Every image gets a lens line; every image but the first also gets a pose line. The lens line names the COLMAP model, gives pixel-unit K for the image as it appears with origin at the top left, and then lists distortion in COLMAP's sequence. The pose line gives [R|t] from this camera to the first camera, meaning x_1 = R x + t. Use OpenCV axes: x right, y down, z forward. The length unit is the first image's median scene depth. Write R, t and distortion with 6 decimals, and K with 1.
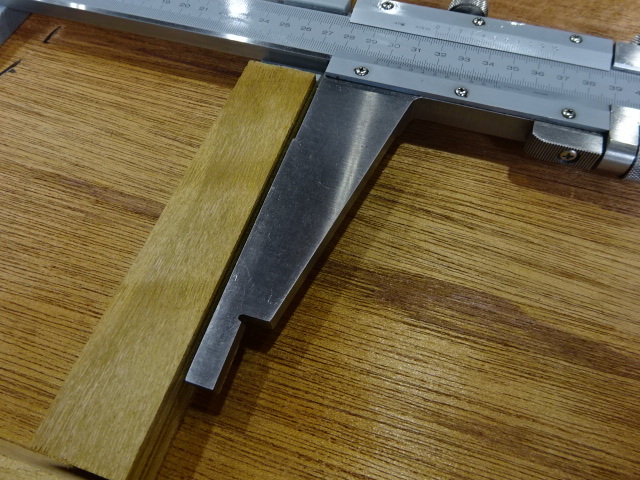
lens RADIAL K [[450.8, 0, 320.0], [0, 450.8, 240.0], [0, 0, 1]] dist [-0.001545, 0.001307]
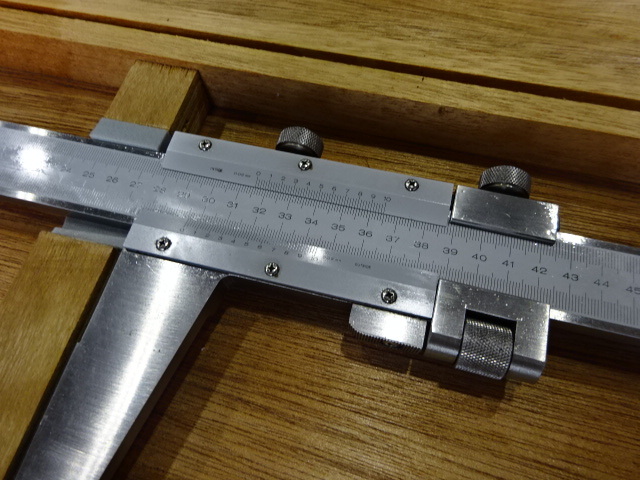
lens RADIAL K [[450.8, 0, 320.0], [0, 450.8, 240.0], [0, 0, 1]] dist [-0.001545, 0.001307]
pose [[0.997815, -0.065178, 0.010834, 0.395734], [0.064241, 0.995364, 0.071586, -0.437205], [-0.015450, -0.070733, 0.997376, 0.133407]]
